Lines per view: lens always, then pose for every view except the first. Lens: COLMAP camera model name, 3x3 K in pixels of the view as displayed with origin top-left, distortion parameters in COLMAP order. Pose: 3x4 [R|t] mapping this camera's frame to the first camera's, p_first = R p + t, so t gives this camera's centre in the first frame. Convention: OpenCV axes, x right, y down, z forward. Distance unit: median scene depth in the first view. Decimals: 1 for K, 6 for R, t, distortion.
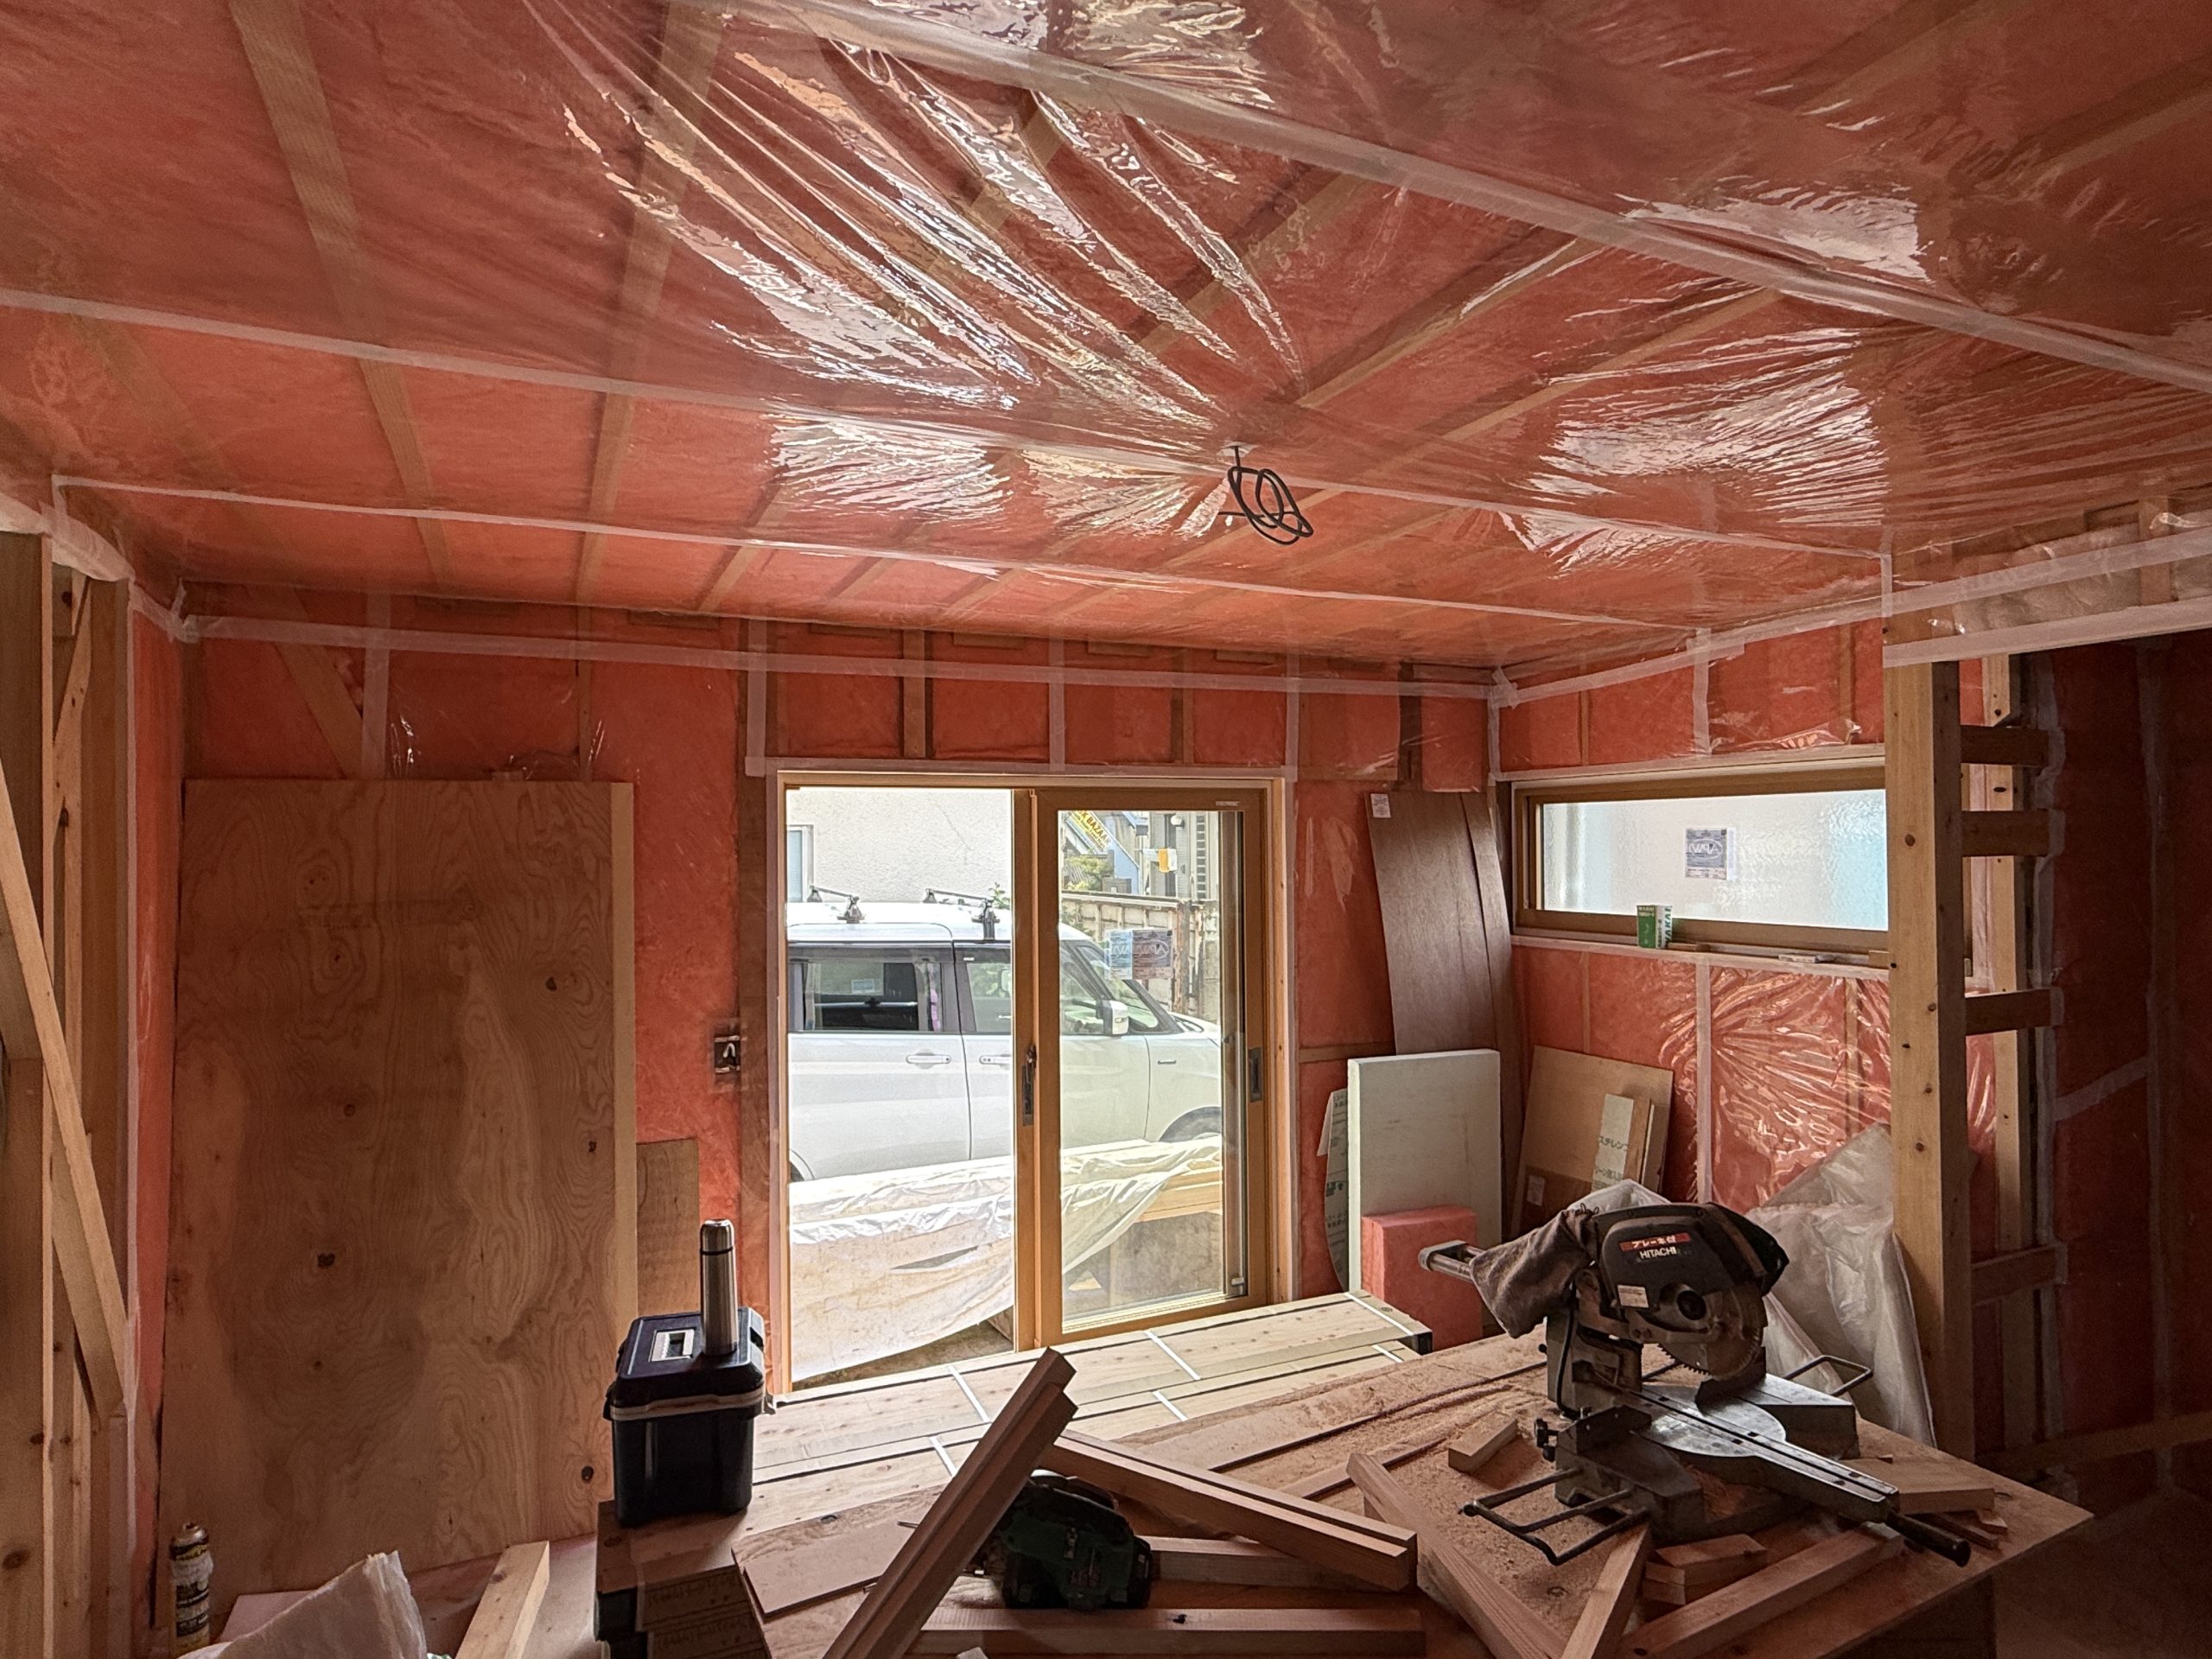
lens RADIAL K [[1219.4, 0, 1097.4], [0, 1219.4, 832.6], [0, 0, 1]] dist [-0.001606, 0.000983]
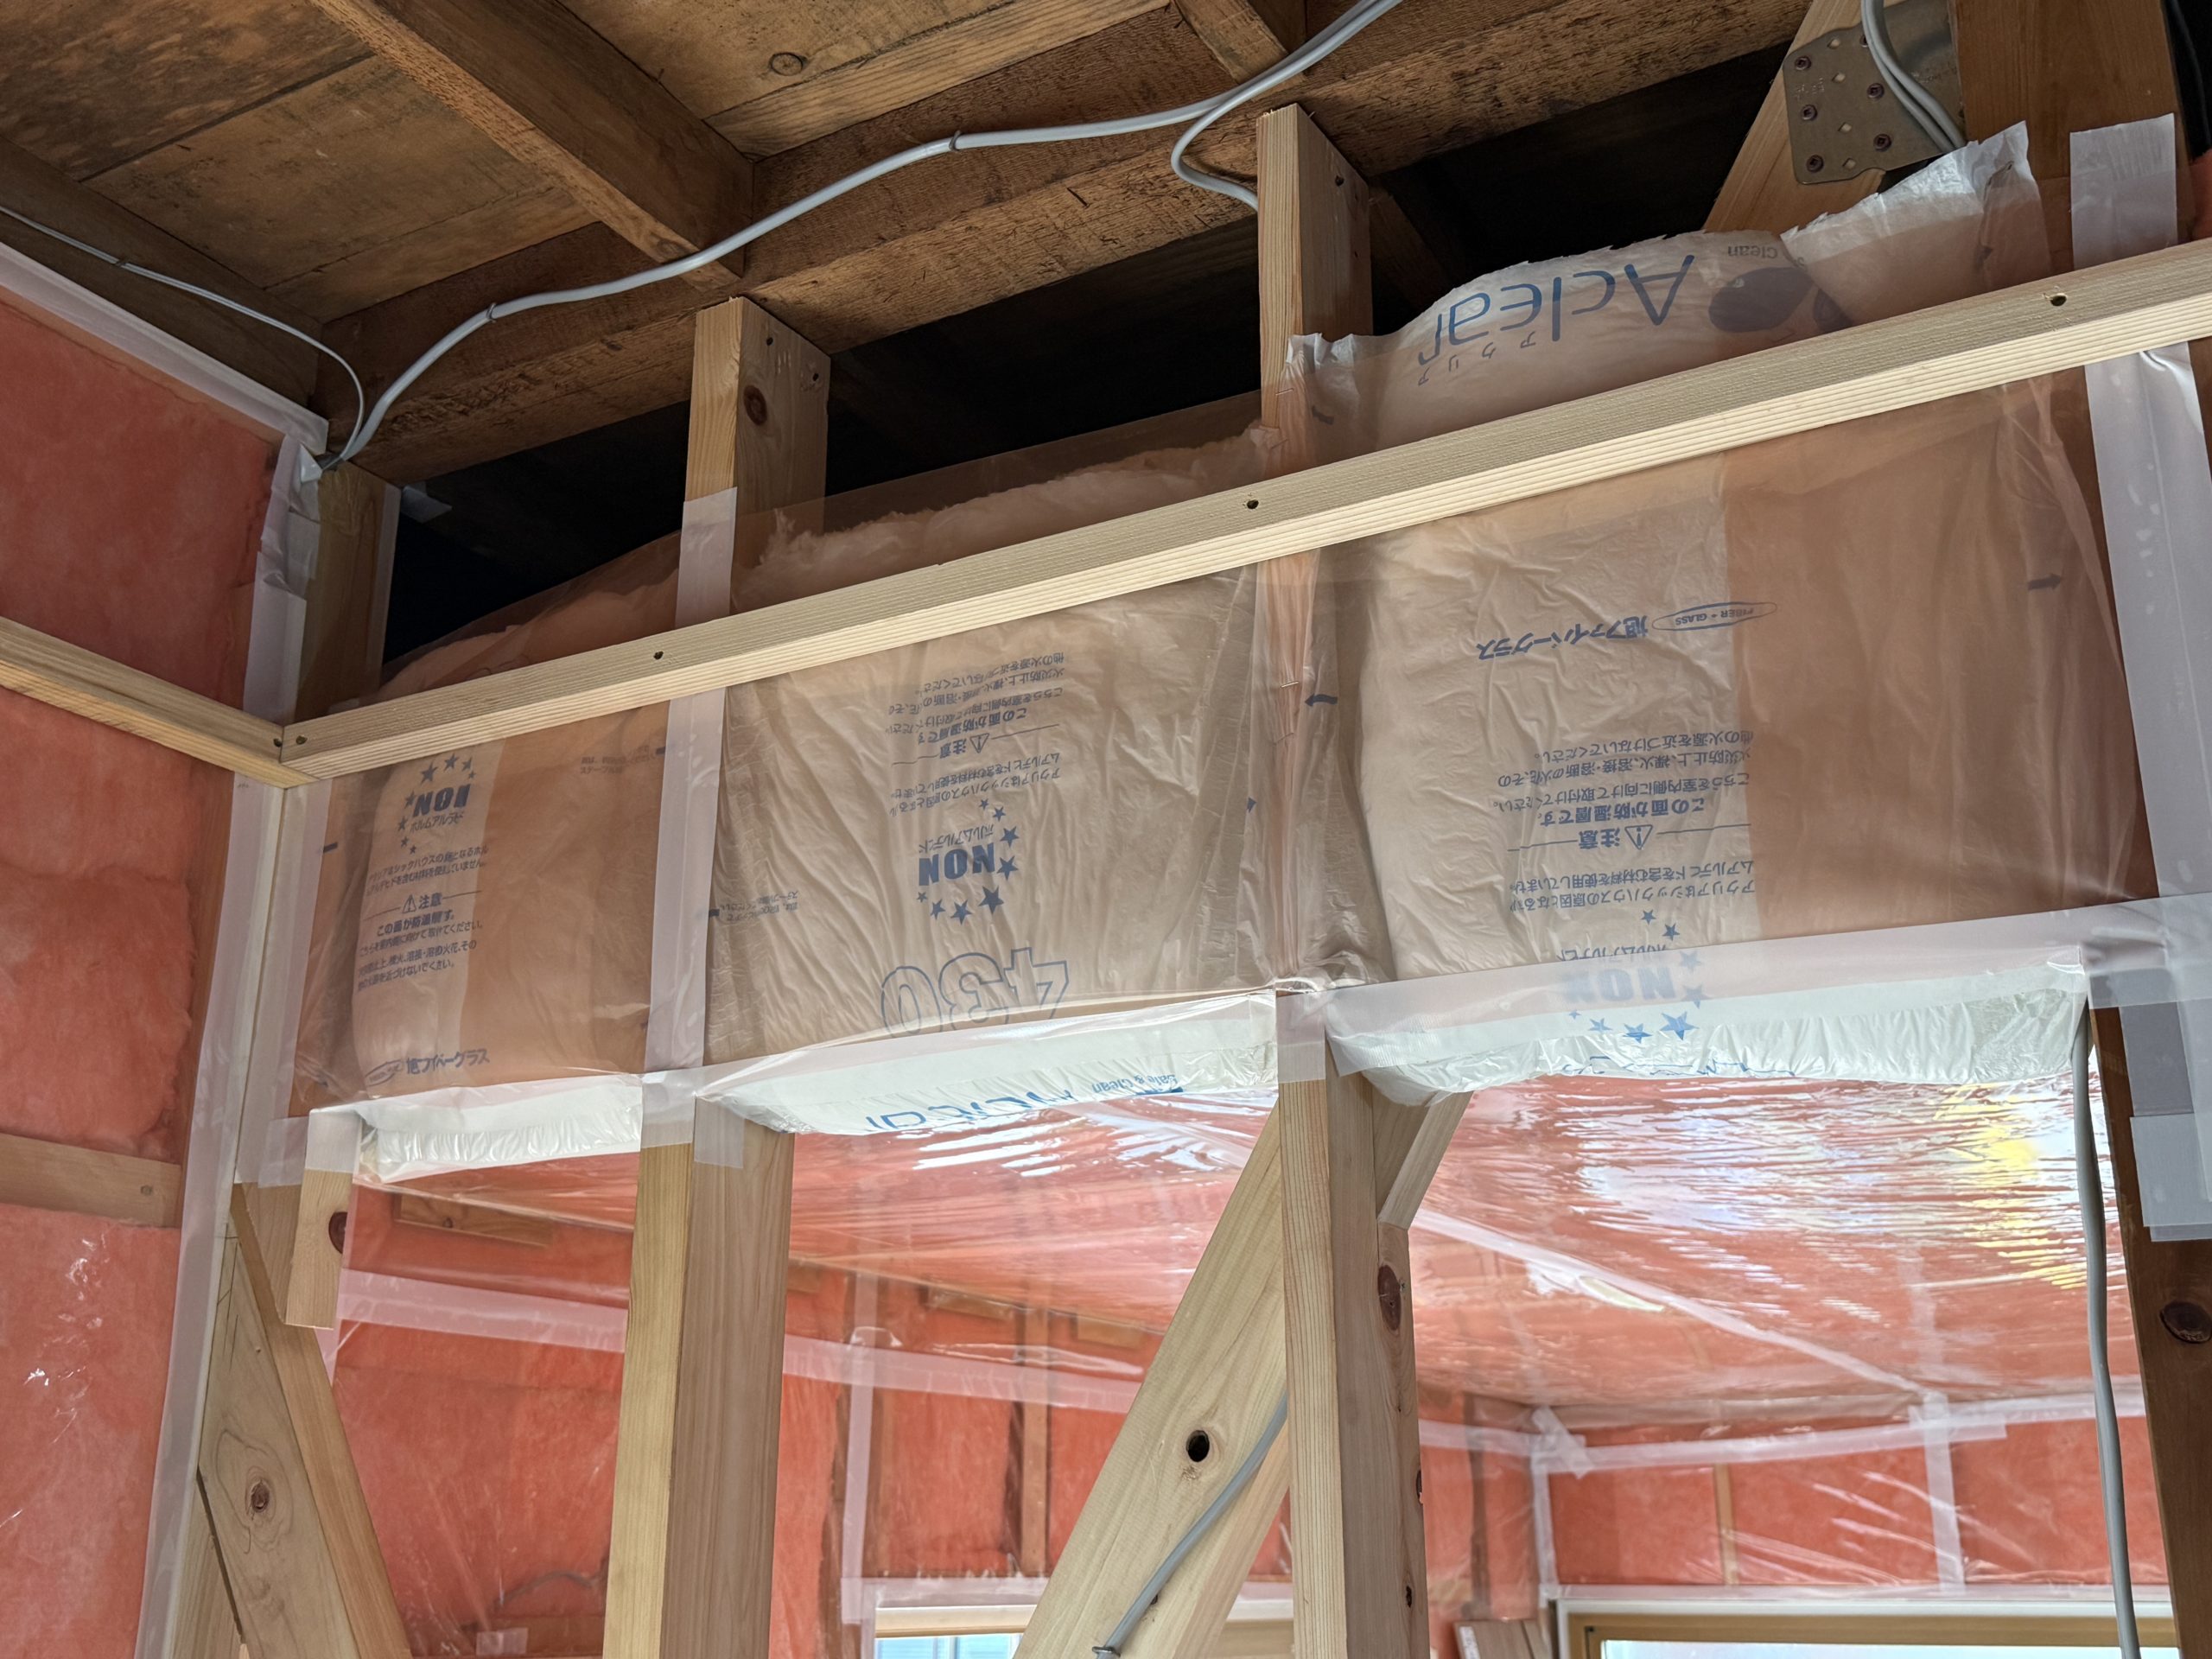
lens RADIAL K [[2261.7, 0, 1106.0], [0, 2261.7, 829.5], [0, 0, 1]] dist [0.200995, -0.510656]
pose [[0.805307, 0.193968, 0.560229, -0.660122], [-0.014569, 0.951154, -0.308374, -0.057484], [-0.592678, 0.240174, 0.768797, 0.176423]]
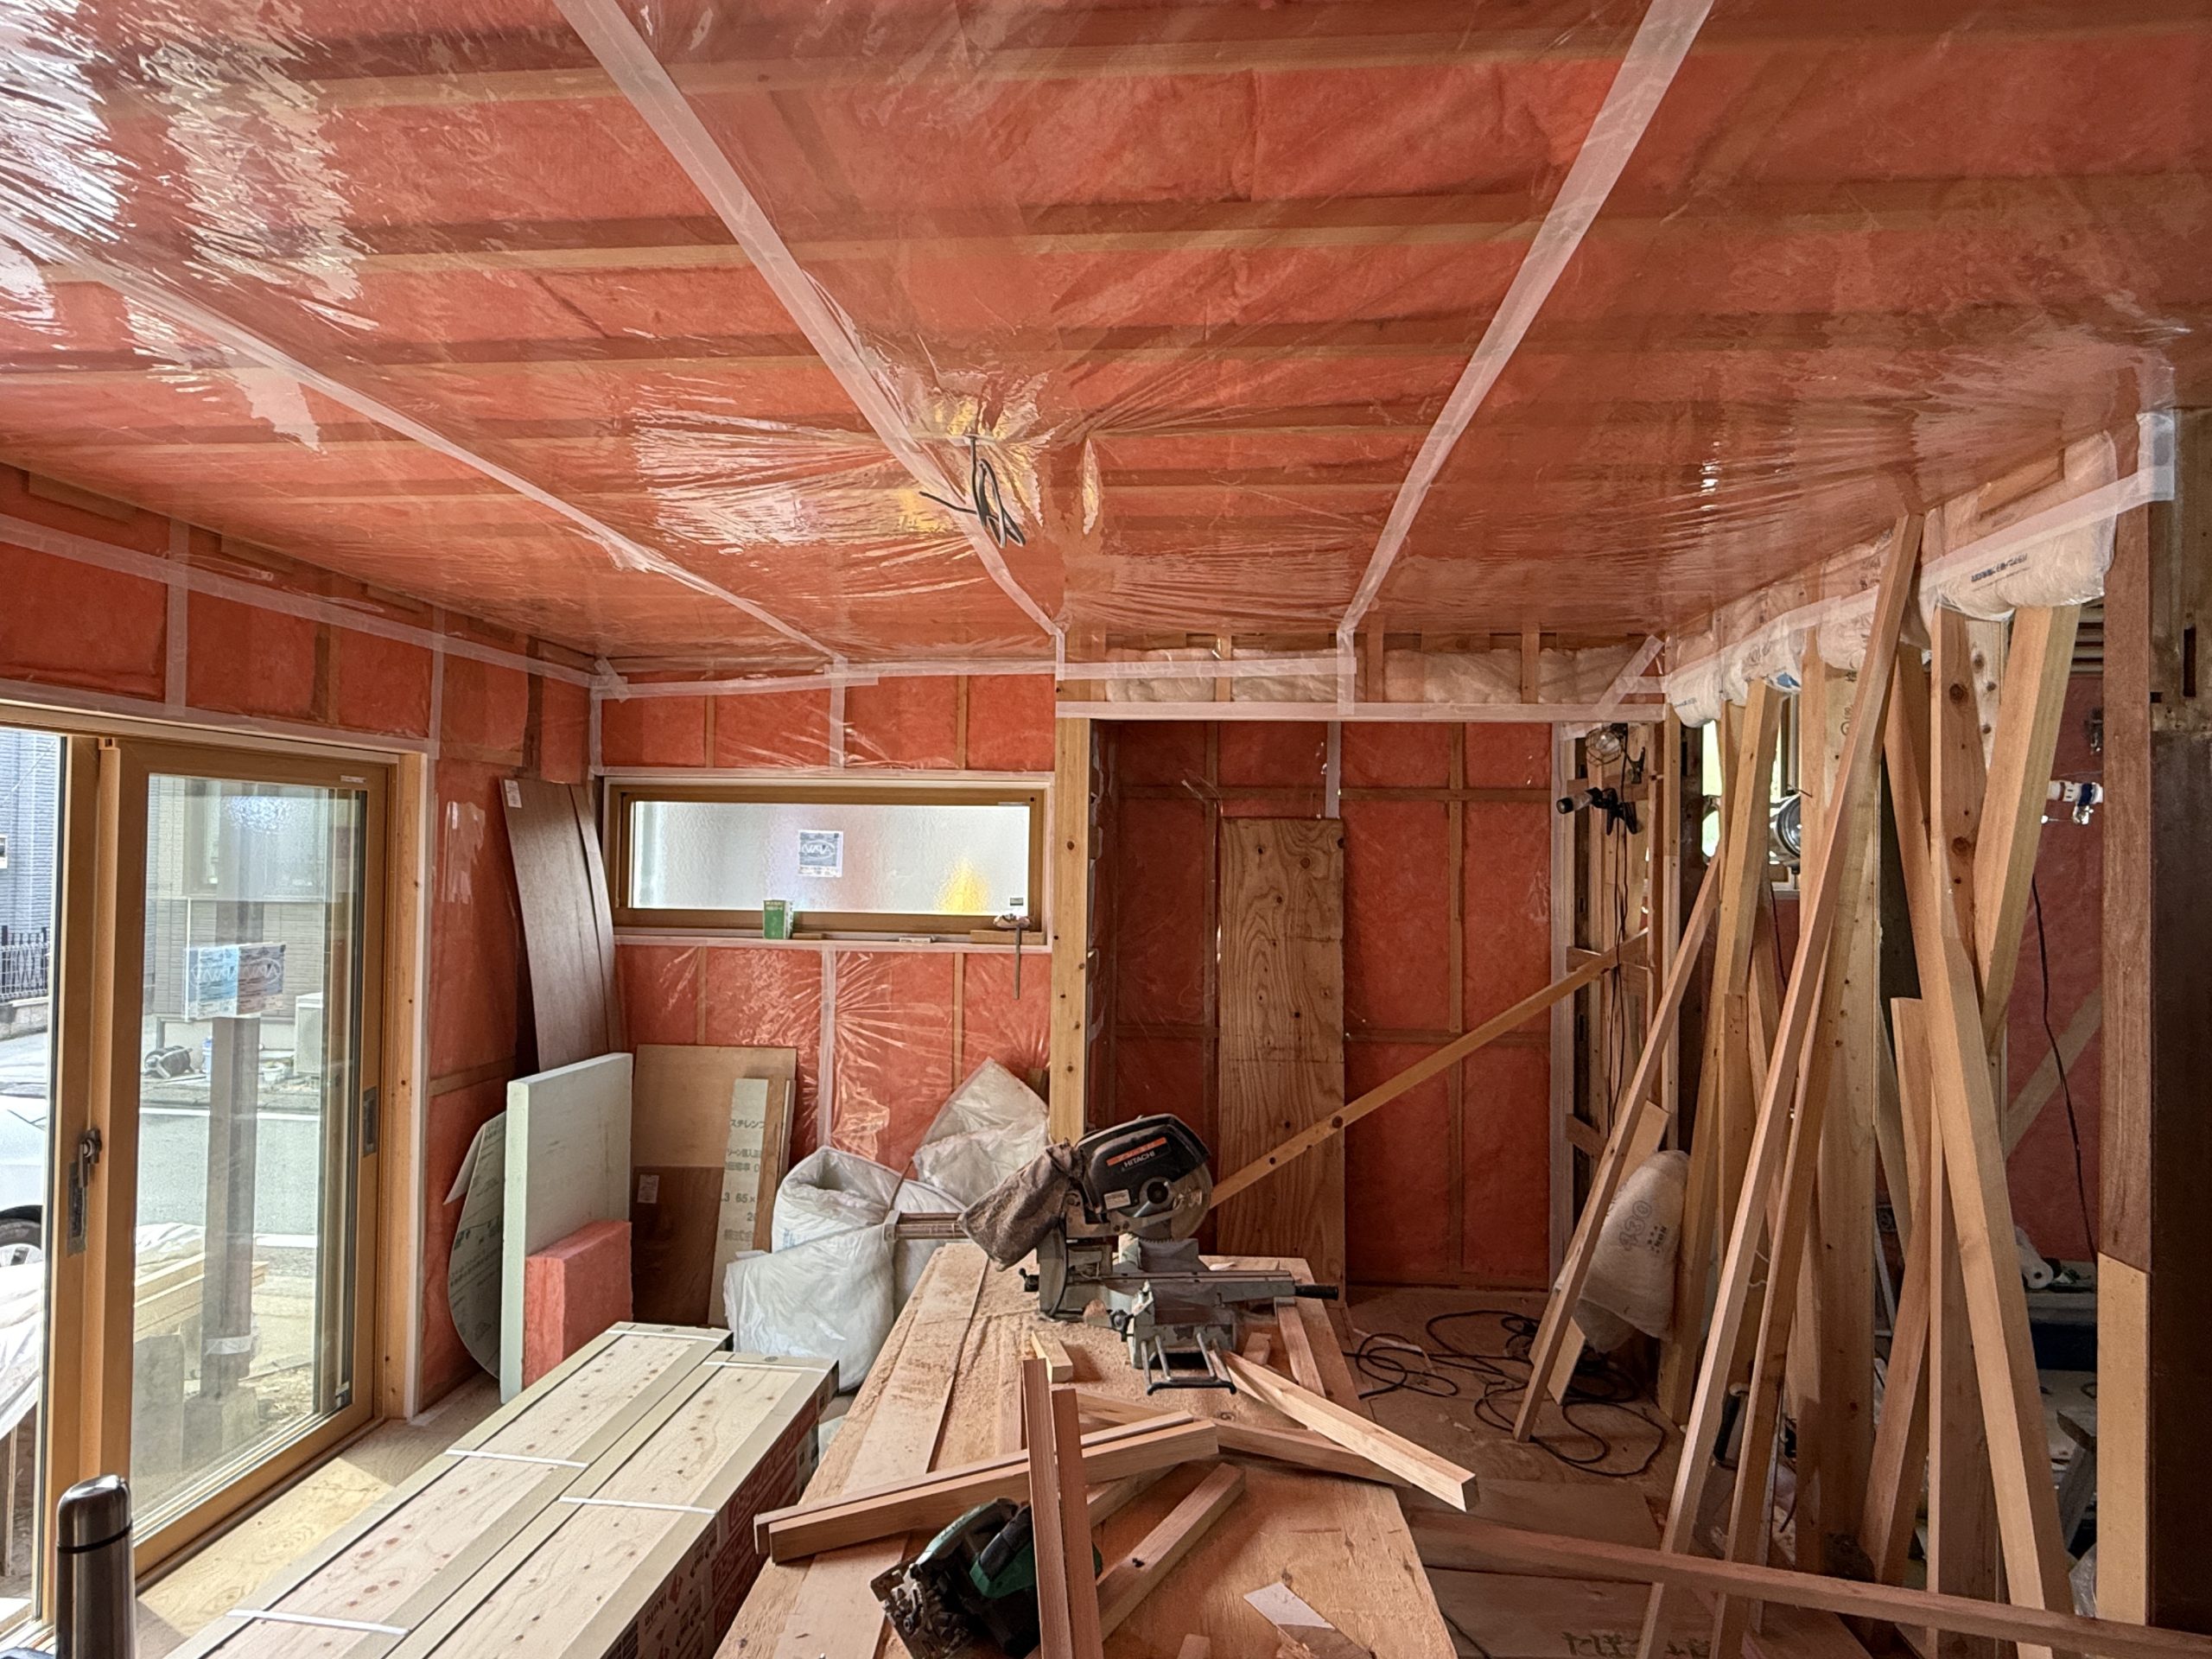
lens RADIAL K [[1219.4, 0, 1097.4], [0, 1219.4, 832.6], [0, 0, 1]] dist [-0.001606, 0.000983]
pose [[0.490190, 0.032306, 0.871017, -0.362483], [-0.028434, 0.999374, -0.021065, 0.014156], [-0.871152, -0.014441, 0.490801, 0.212450]]
